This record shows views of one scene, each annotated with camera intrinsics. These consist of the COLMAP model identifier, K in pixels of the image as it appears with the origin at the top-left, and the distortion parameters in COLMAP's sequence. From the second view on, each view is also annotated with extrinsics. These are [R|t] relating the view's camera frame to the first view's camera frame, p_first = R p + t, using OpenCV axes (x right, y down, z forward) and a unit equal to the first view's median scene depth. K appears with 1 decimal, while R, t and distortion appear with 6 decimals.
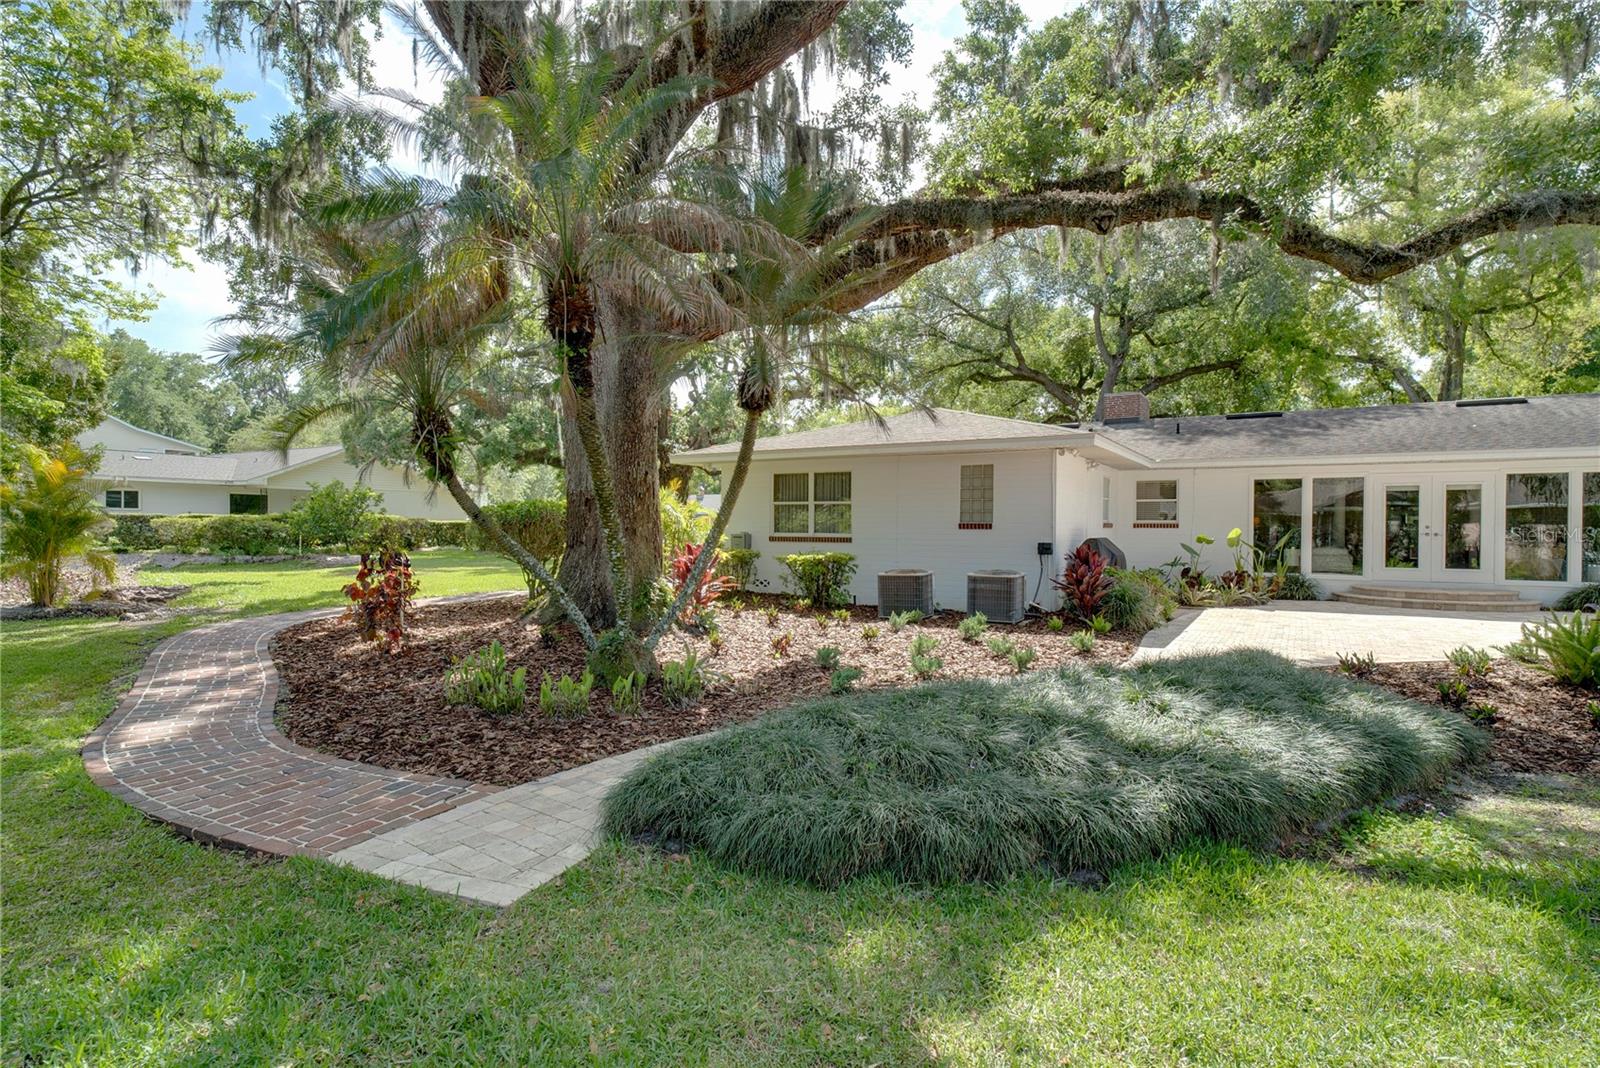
lens RADIAL K [[855.3, 0, 800.0], [0, 855.3, 534.0], [0, 0, 1]] dist [0.000749, 0.000568]
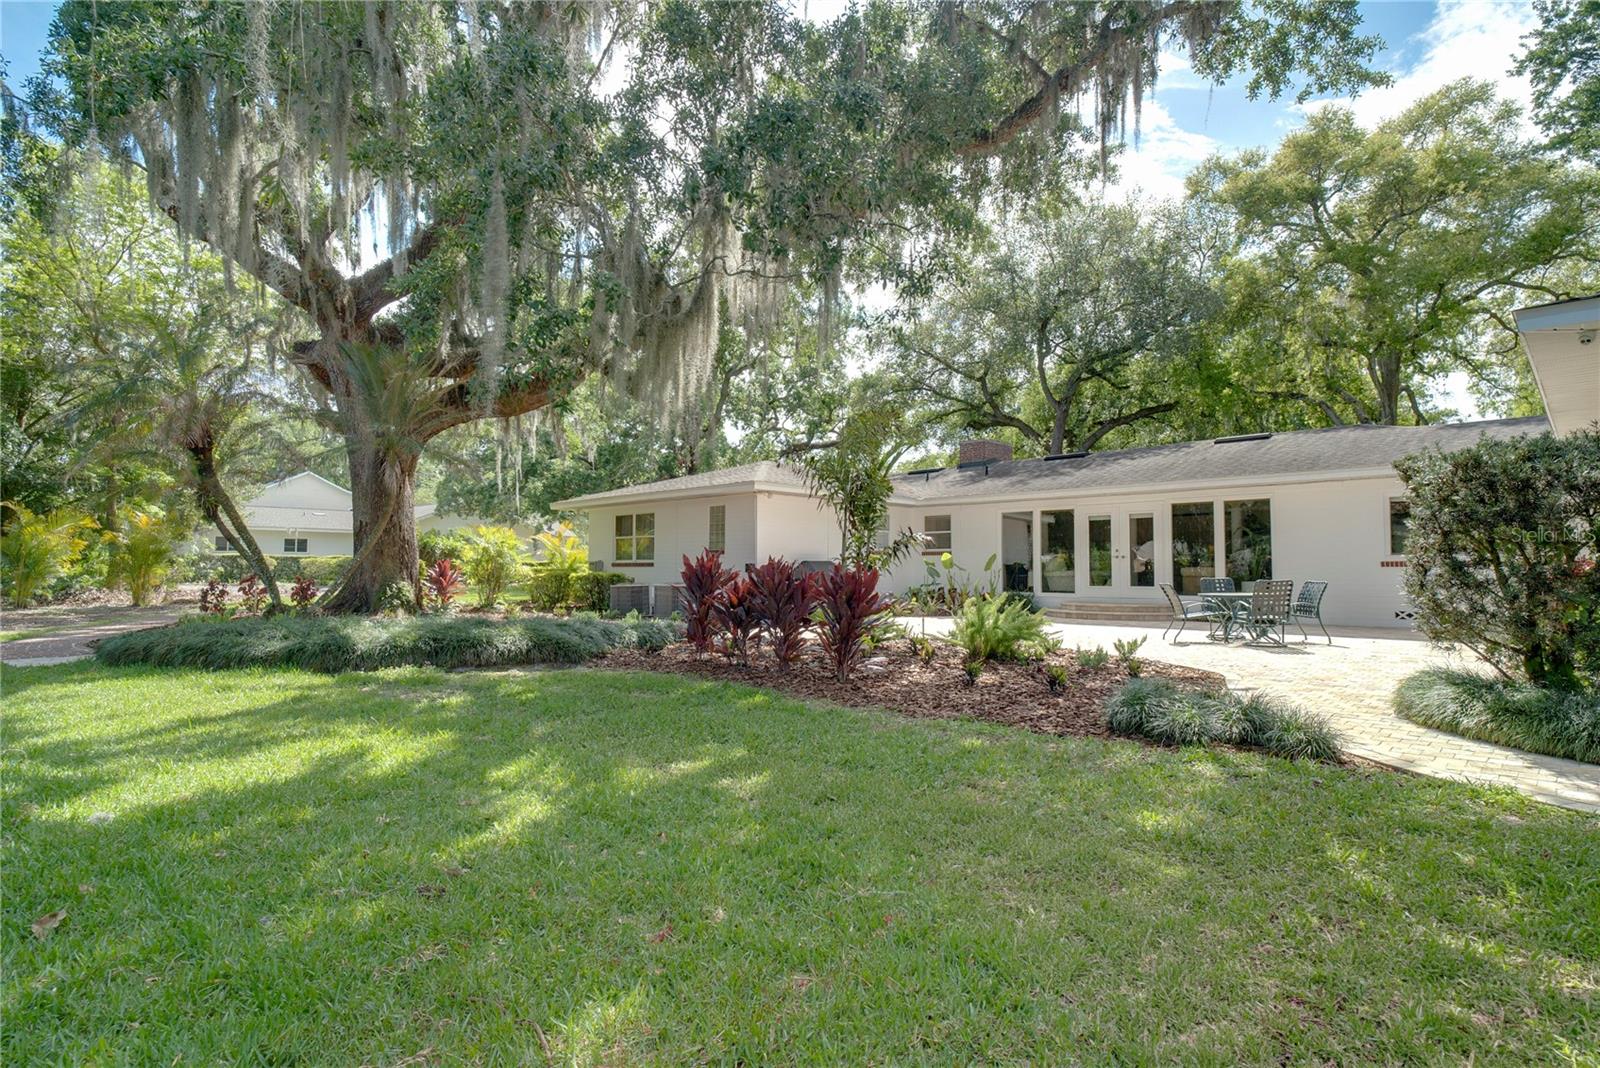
lens RADIAL K [[855.3, 0, 800.0], [0, 855.3, 534.0], [0, 0, 1]] dist [0.000749, 0.000568]
pose [[0.969553, -0.015402, -0.244398, 0.582523], [0.002088, 0.998504, -0.054641, 0.031408], [0.244874, 0.052467, 0.968134, -0.213088]]
